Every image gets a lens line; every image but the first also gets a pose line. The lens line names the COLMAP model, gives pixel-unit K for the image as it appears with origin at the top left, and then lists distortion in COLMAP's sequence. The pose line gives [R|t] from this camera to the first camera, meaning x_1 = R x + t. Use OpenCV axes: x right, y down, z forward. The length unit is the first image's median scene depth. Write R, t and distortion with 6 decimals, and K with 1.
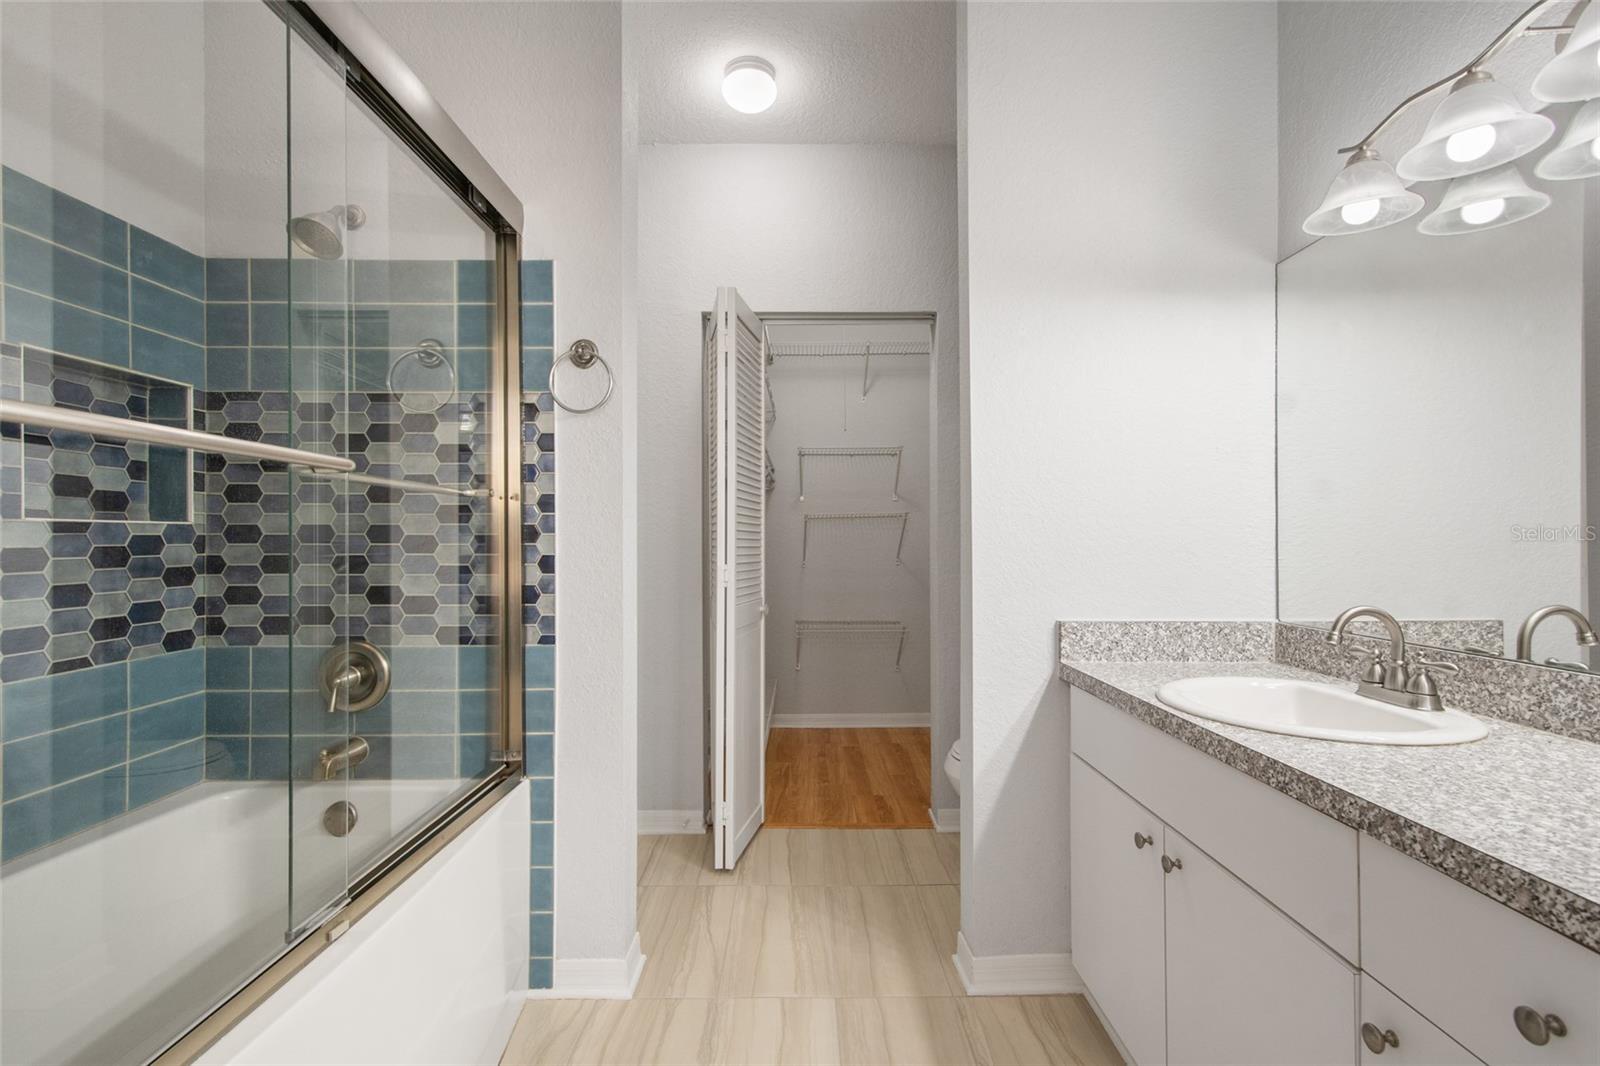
lens RADIAL K [[697.6, 0, 815.7], [0, 697.6, 535.5], [0, 0, 1]] dist [0.013972, -0.007642]
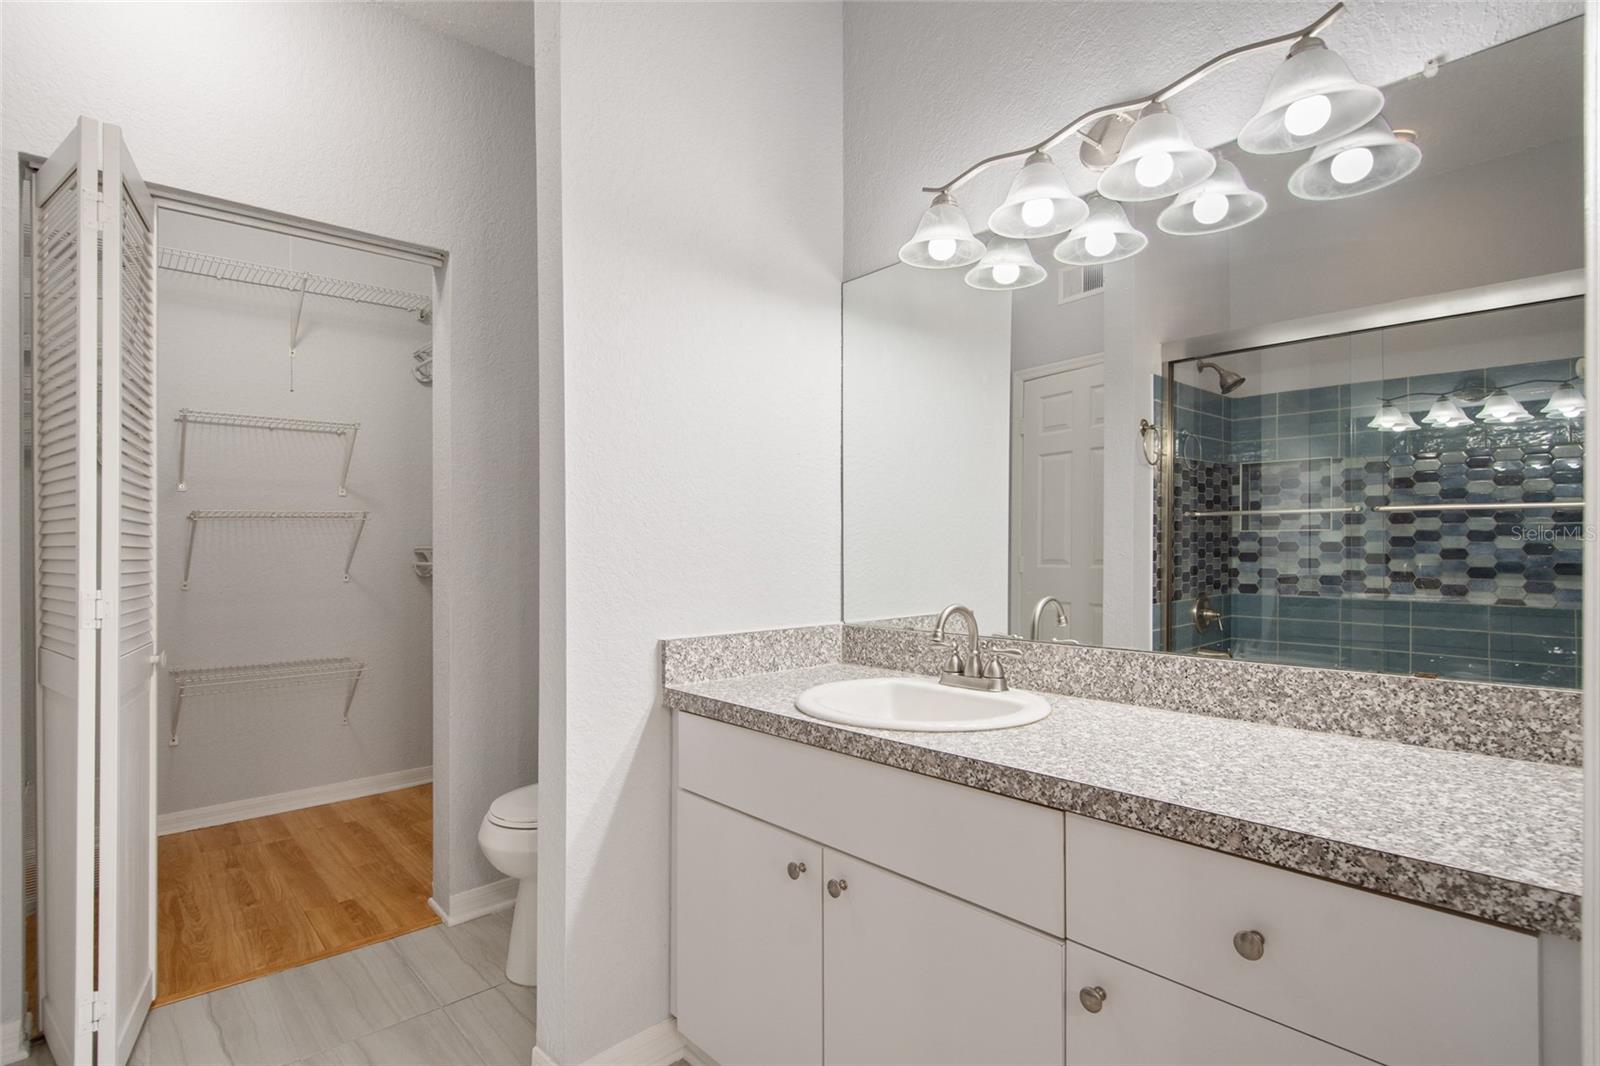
lens RADIAL K [[776.0, 0, 802.0], [0, 776.0, 541.6], [0, 0, 1]] dist [0.004072, -0.001266]
pose [[0.763206, 0.000501, 0.646155, -0.201814], [0.000557, 0.999999, -0.001433, 0.003091], [-0.646155, 0.001454, 0.763205, 0.224457]]
